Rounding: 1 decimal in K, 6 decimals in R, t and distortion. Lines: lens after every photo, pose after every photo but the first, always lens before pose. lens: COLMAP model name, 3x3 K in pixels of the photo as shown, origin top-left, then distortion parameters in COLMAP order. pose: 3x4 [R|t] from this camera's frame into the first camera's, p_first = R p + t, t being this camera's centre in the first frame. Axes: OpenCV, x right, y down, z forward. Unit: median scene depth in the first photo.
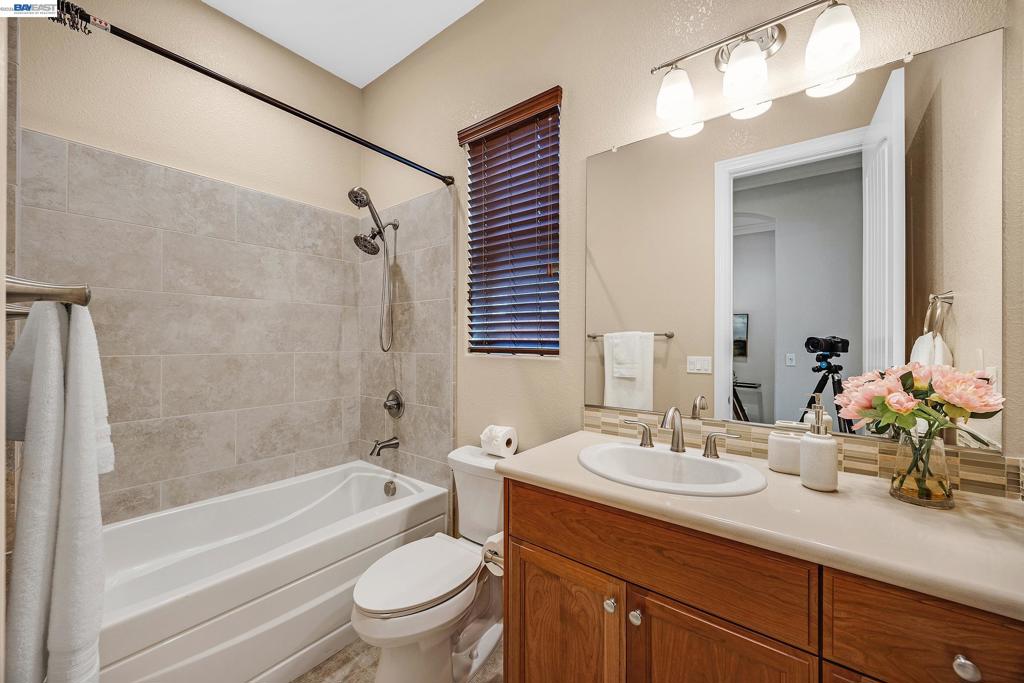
lens RADIAL K [[395.7, 0, 511.7], [0, 395.7, 338.8], [0, 0, 1]] dist [-0.002100, 0.000062]
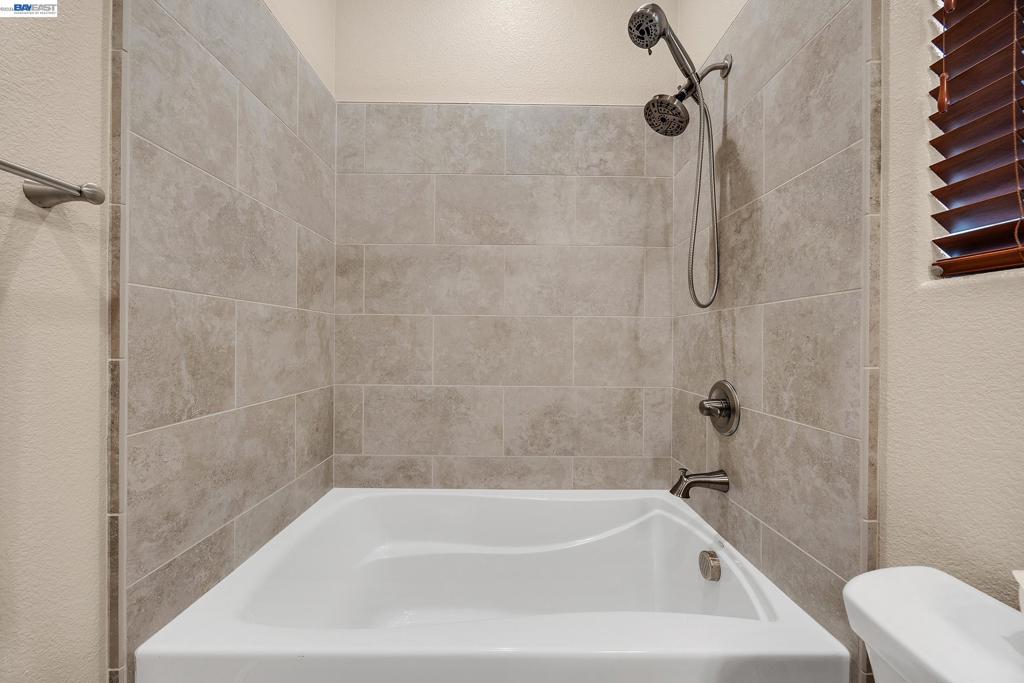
lens RADIAL K [[395.7, 0, 508.3], [0, 395.7, 340.3], [0, 0, 1]] dist [-0.002100, 0.000062]
pose [[0.627444, 0.005331, -0.778643, -0.070392], [-0.003368, 0.999986, 0.004133, 0.080765], [0.778654, 0.000030, 0.627453, 0.487952]]
